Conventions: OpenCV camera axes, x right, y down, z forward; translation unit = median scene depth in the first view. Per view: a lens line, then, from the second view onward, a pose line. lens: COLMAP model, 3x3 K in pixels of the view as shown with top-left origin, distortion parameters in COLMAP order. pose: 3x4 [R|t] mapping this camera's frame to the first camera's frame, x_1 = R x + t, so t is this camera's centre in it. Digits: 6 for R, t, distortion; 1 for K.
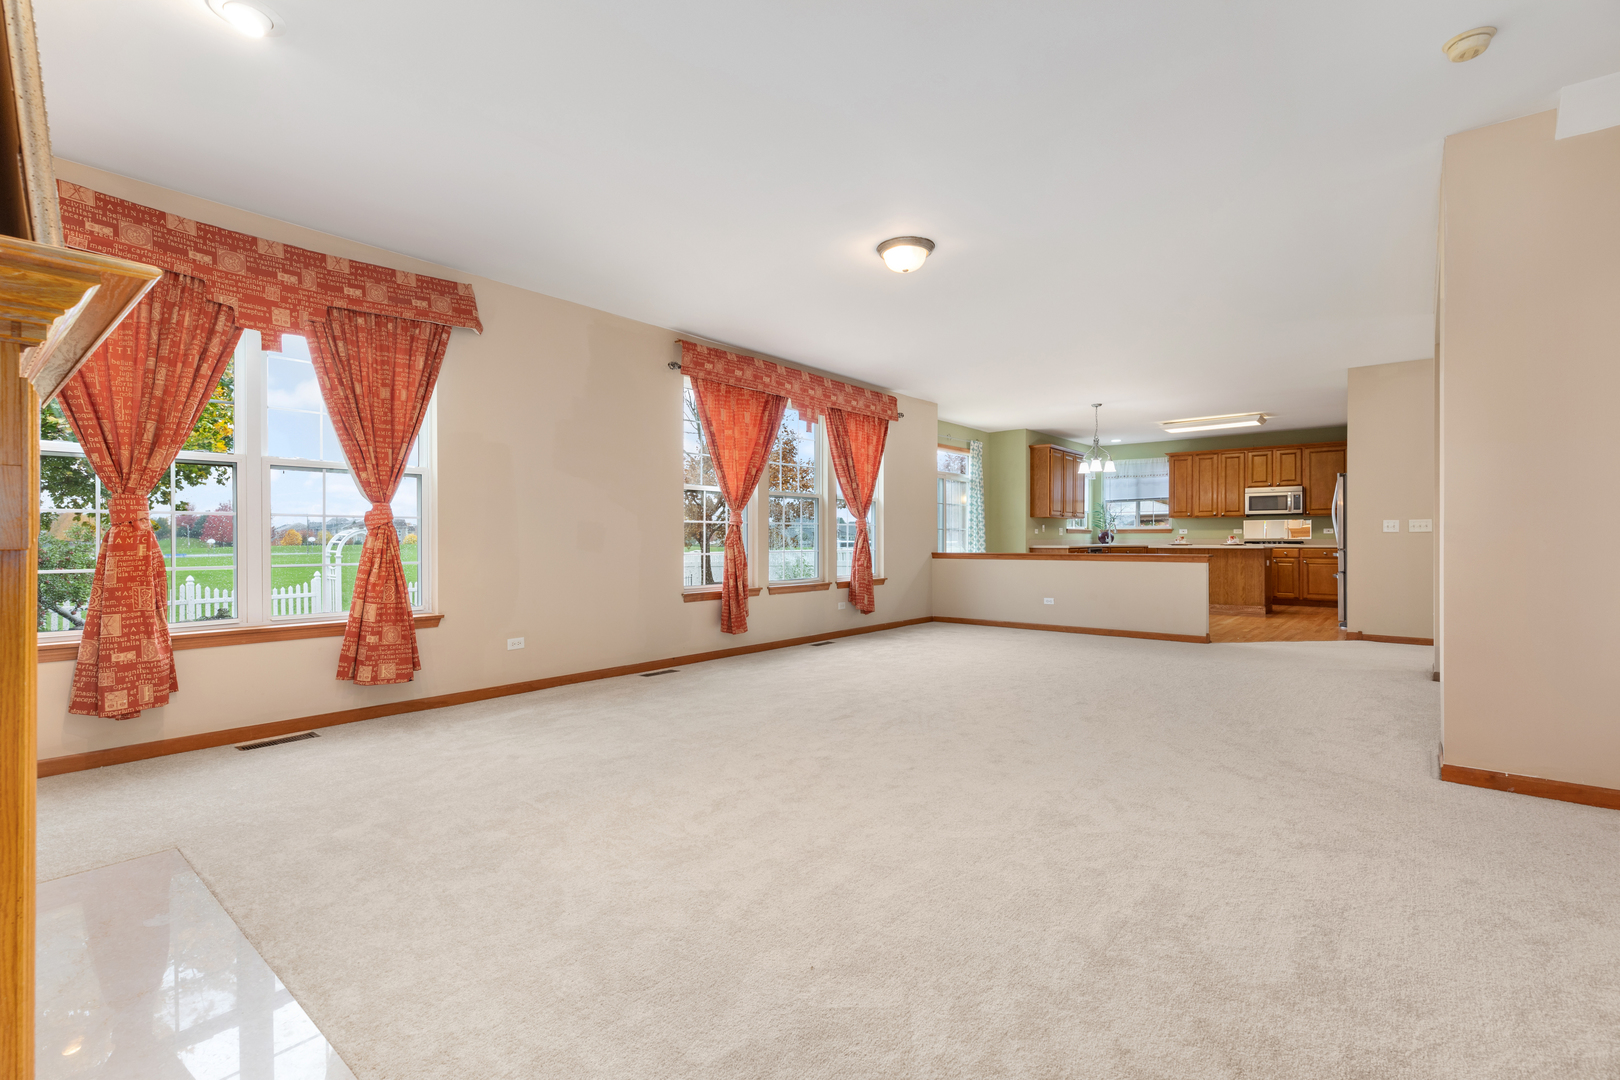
lens RADIAL K [[733.1, 0, 805.6], [0, 733.1, 530.4], [0, 0, 1]] dist [0.002697, 0.000368]
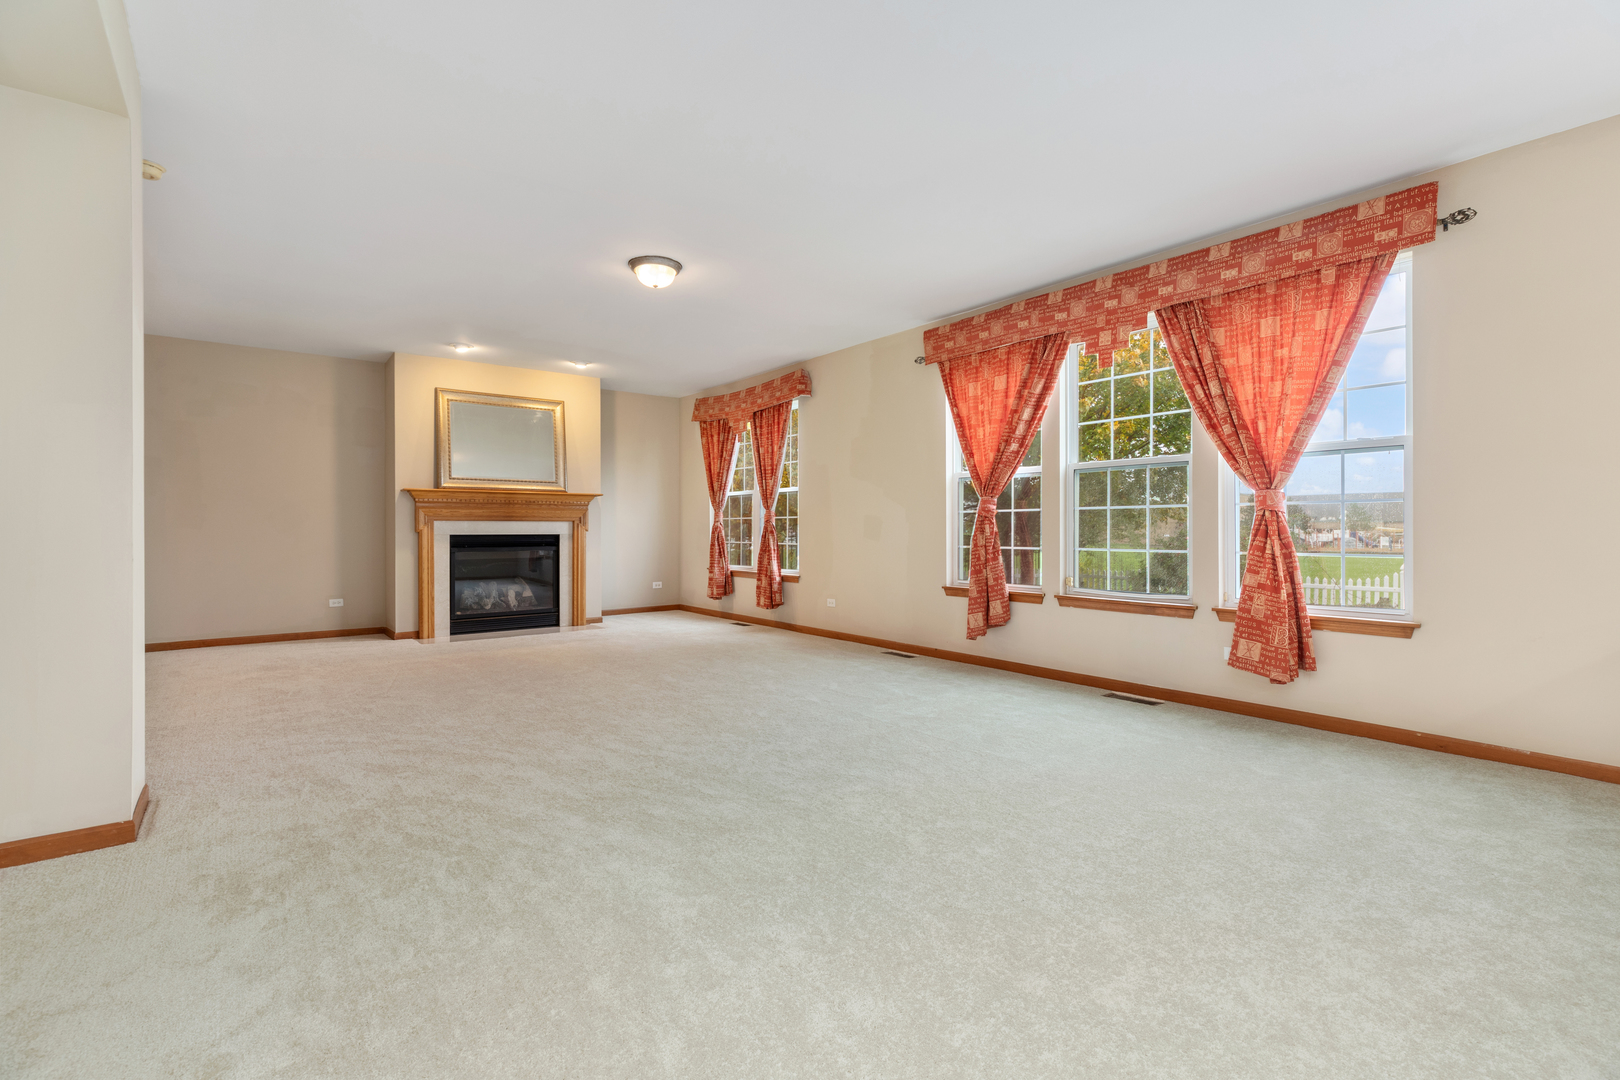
lens RADIAL K [[733.1, 0, 805.6], [0, 733.1, 530.4], [0, 0, 1]] dist [0.002697, 0.000368]
pose [[-0.210558, 0.002326, -0.977579, 1.779319], [0.013695, 0.999906, -0.000571, 0.020848], [0.977485, -0.013508, -0.210570, 2.216103]]
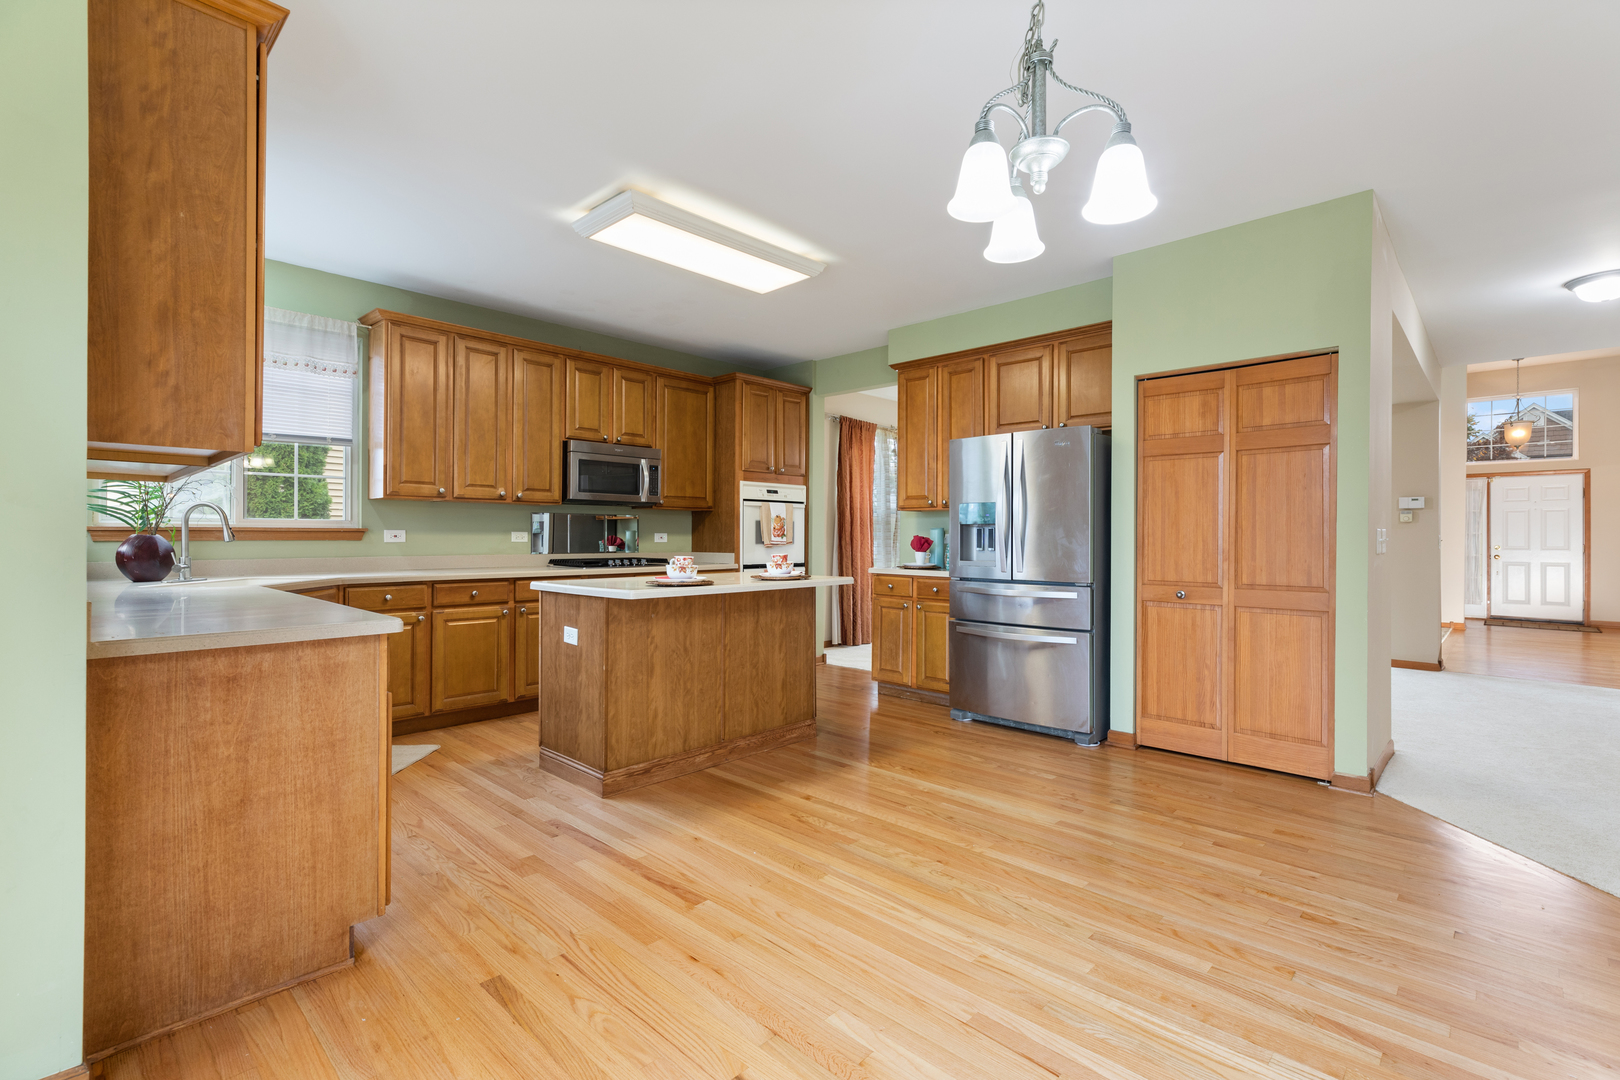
lens RADIAL K [[733.1, 0, 805.6], [0, 733.1, 530.4], [0, 0, 1]] dist [0.002697, 0.000368]
pose [[0.060766, 0.007084, 0.998127, 0.135713], [-0.012771, 0.999898, -0.006319, -0.001728], [-0.998070, -0.012363, 0.060850, 0.663373]]
